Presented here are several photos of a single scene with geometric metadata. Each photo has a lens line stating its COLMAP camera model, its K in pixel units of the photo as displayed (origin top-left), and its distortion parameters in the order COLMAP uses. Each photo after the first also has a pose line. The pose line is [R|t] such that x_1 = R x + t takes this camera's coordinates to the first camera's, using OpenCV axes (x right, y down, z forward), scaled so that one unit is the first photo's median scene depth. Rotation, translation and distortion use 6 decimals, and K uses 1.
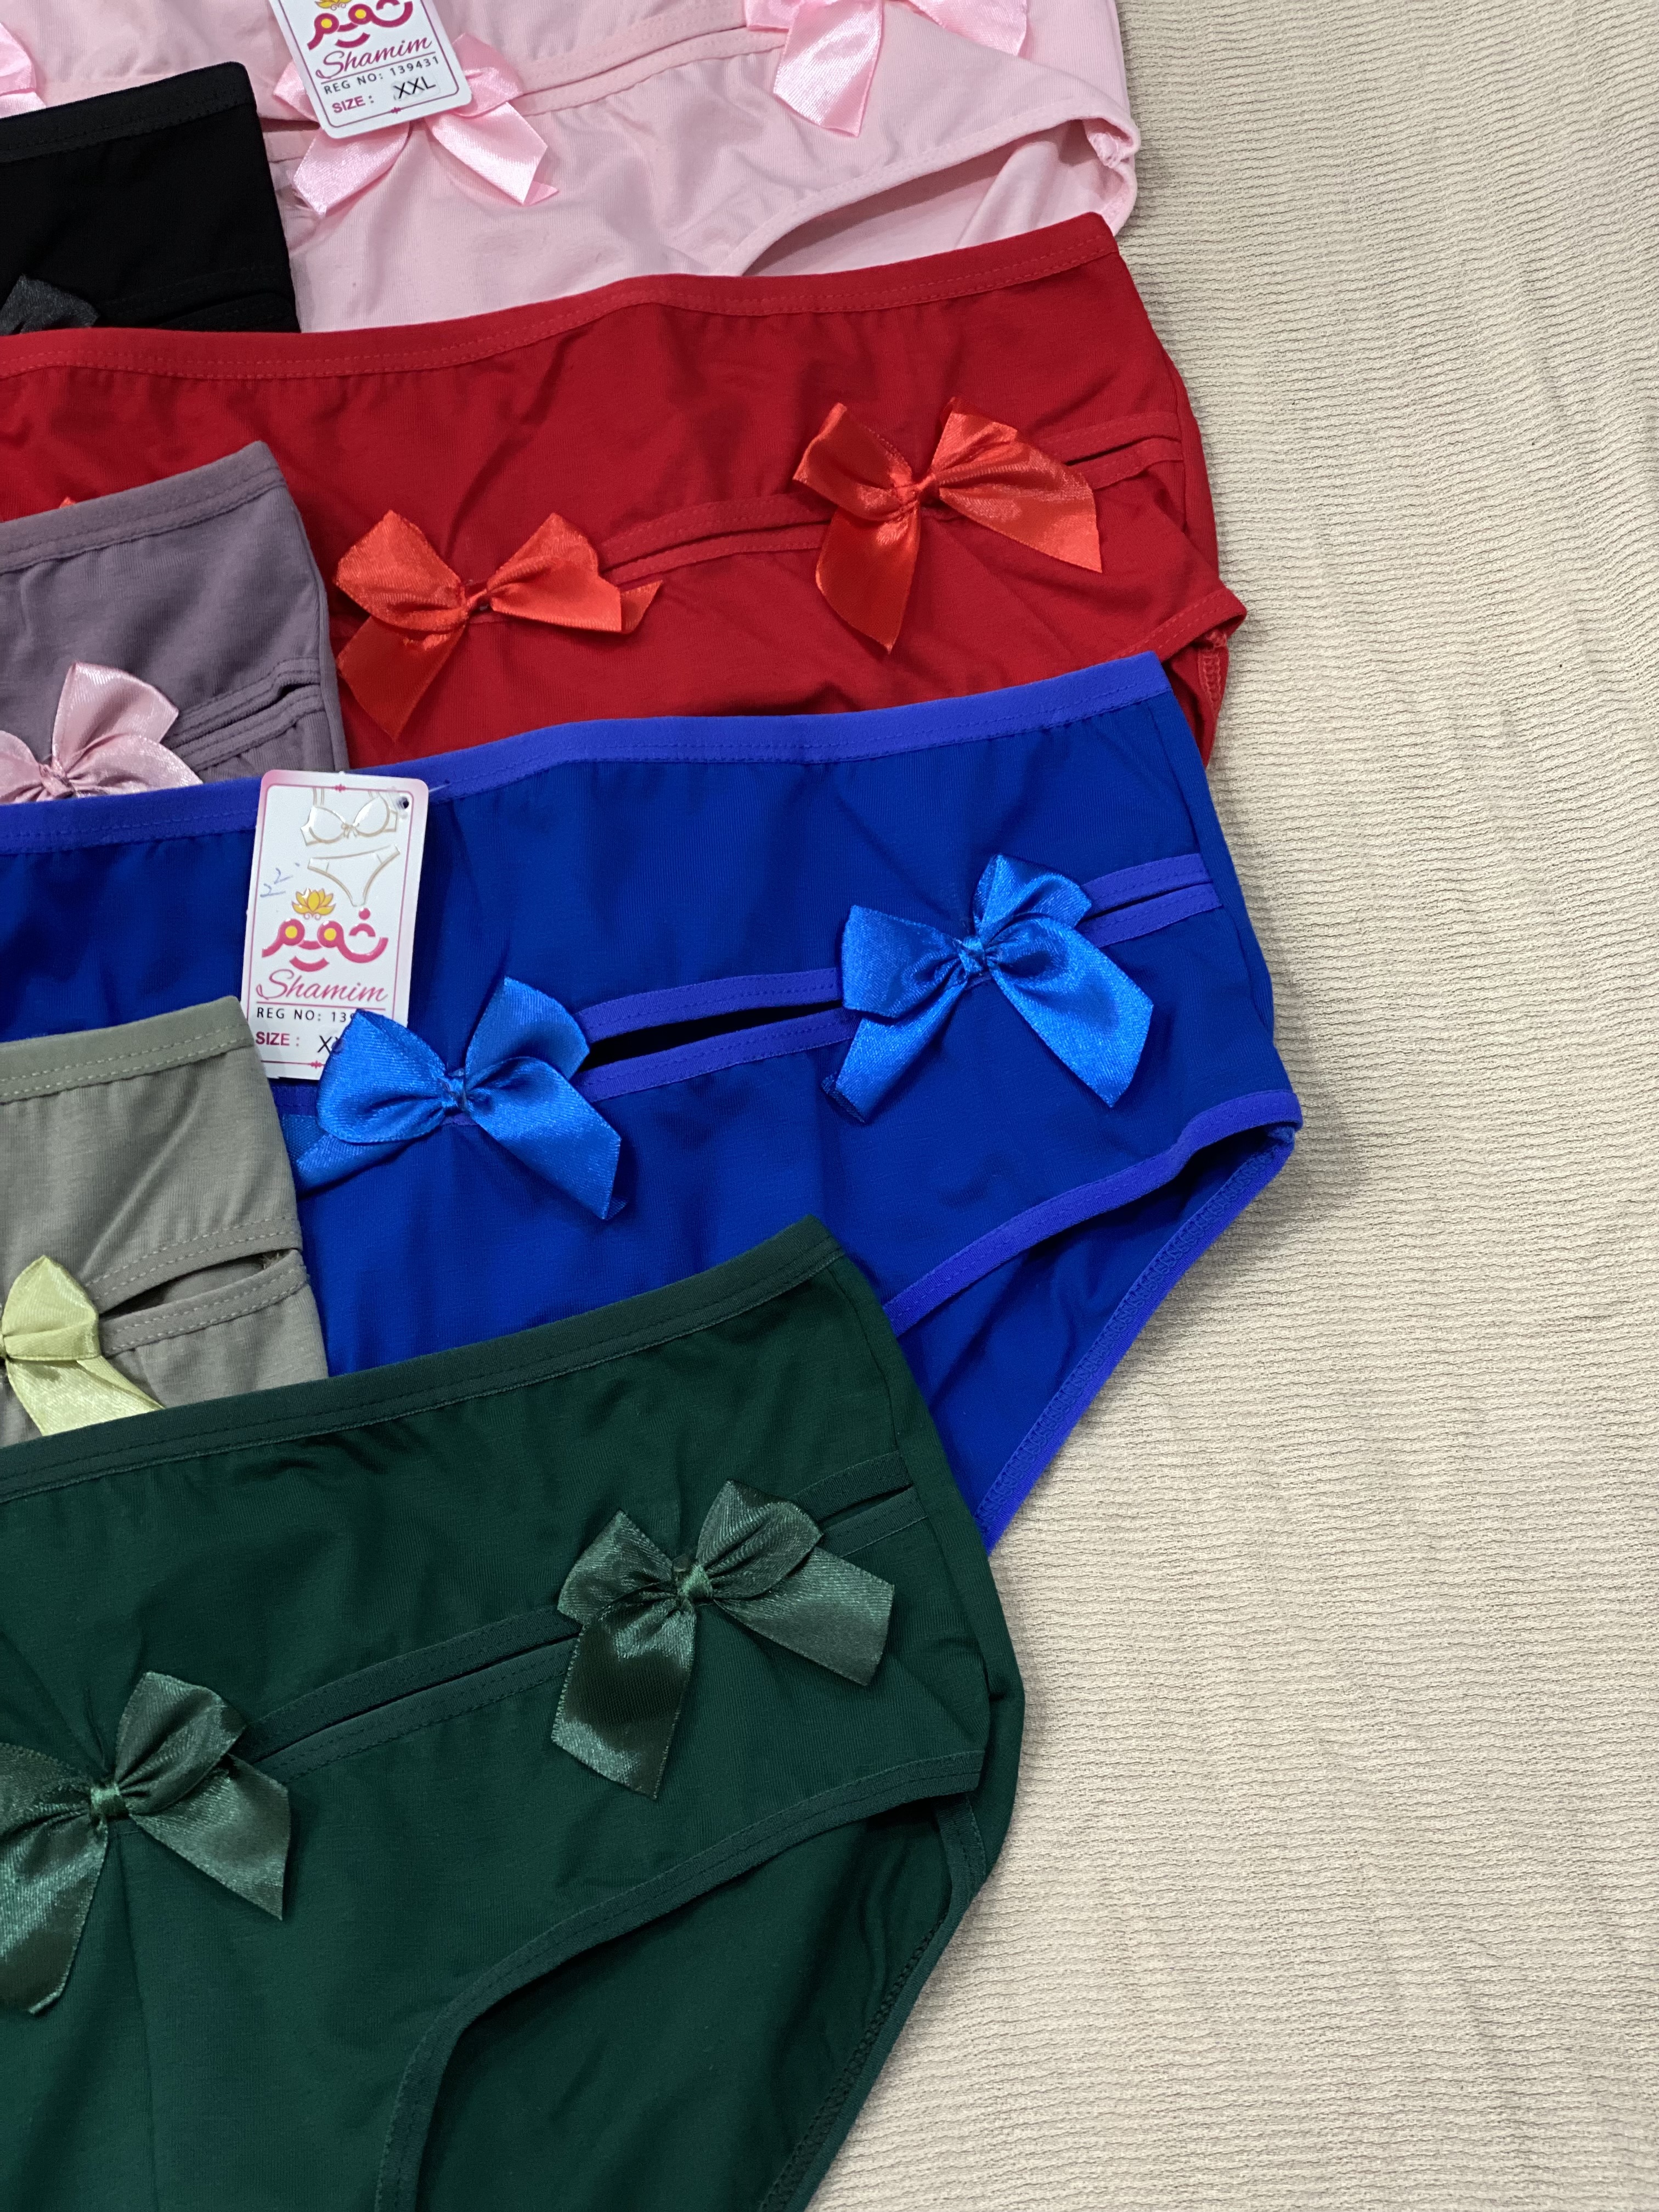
lens RADIAL K [[3340.9, 0, 829.5], [0, 3340.9, 1106.0], [0, 0, 1]] dist [0.131958, -0.320273]
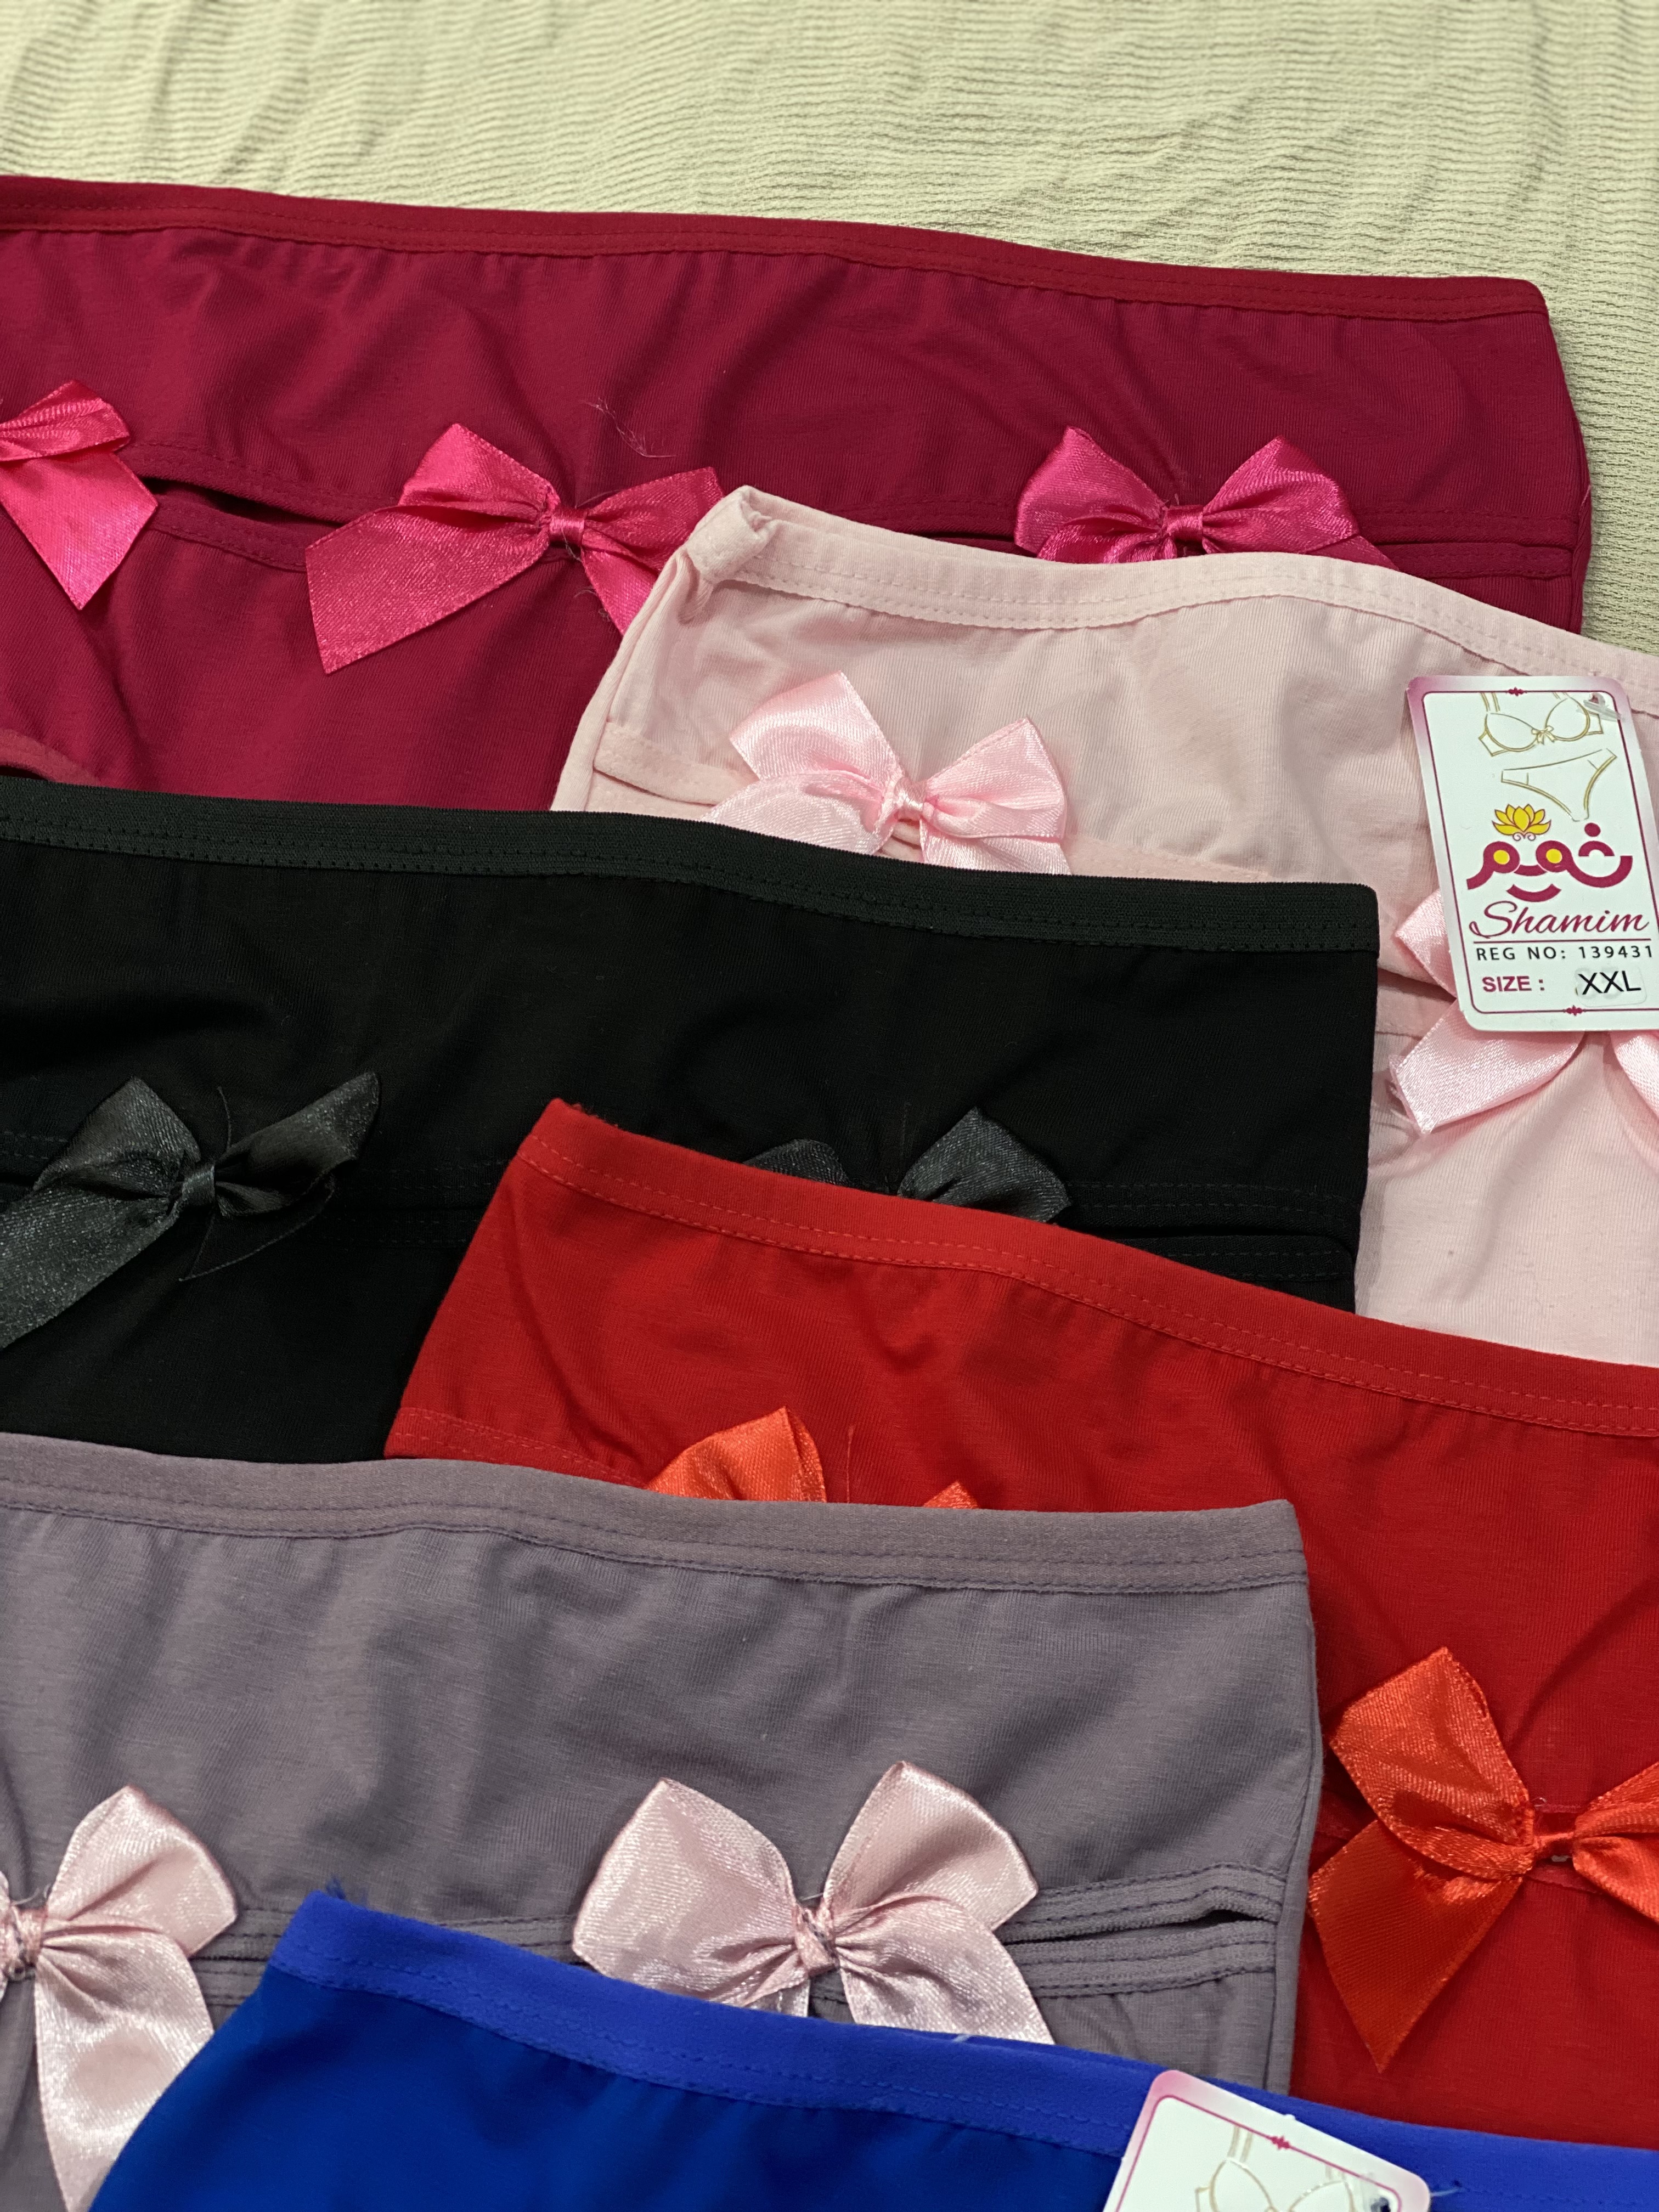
lens RADIAL K [[3368.3, 0, 829.5], [0, 3368.3, 1106.0], [0, 0, 1]] dist [0.082017, -0.039287]
pose [[0.949513, 0.276567, -0.148105, -0.184968], [-0.295758, 0.946578, -0.128519, -0.168514], [0.104649, 0.165834, 0.980585, 0.383045]]
